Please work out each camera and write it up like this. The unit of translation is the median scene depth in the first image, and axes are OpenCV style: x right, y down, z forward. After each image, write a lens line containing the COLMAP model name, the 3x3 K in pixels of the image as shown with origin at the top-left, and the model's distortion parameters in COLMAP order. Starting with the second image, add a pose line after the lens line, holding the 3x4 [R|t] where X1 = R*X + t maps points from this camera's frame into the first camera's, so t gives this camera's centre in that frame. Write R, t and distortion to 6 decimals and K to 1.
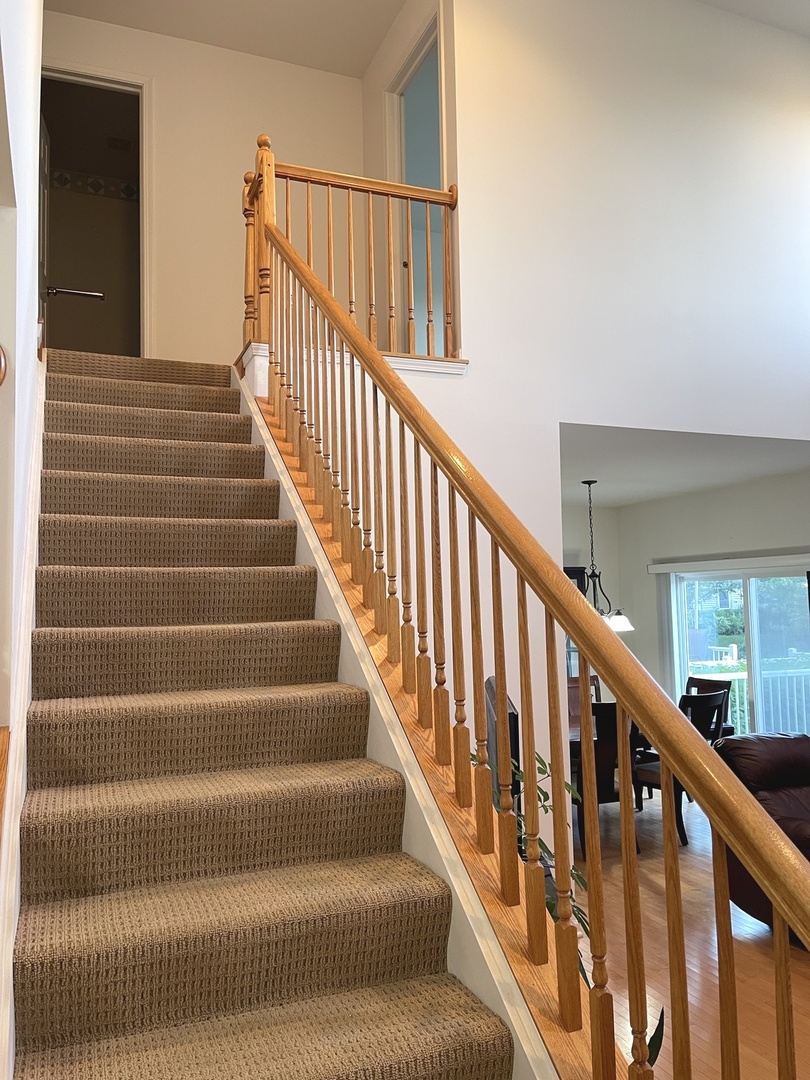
lens RADIAL K [[812.0, 0, 405.0], [0, 812.0, 540.0], [0, 0, 1]] dist [0.090928, -0.121416]
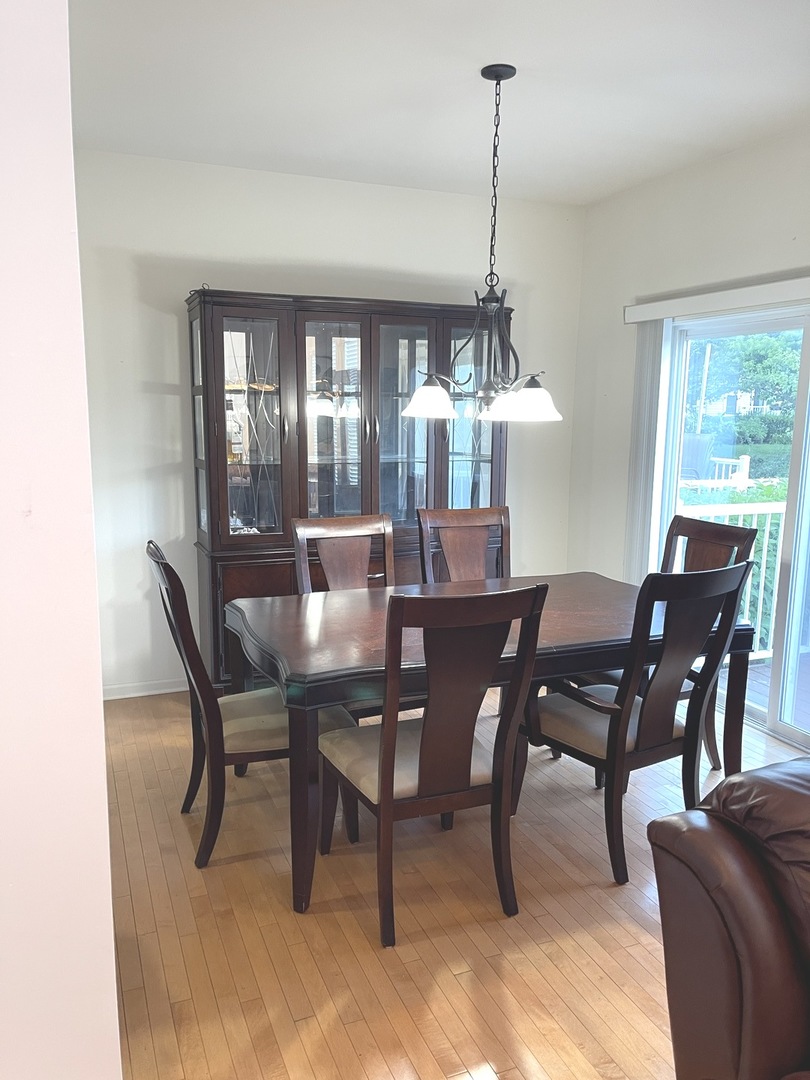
lens RADIAL K [[812.0, 0, 405.0], [0, 812.0, 540.0], [0, 0, 1]] dist [0.090928, -0.121416]
pose [[0.999496, 0.031286, 0.005338, 0.154544], [-0.031655, 0.970474, 0.239119, 0.055385], [0.002301, -0.239168, 0.970975, 0.439214]]
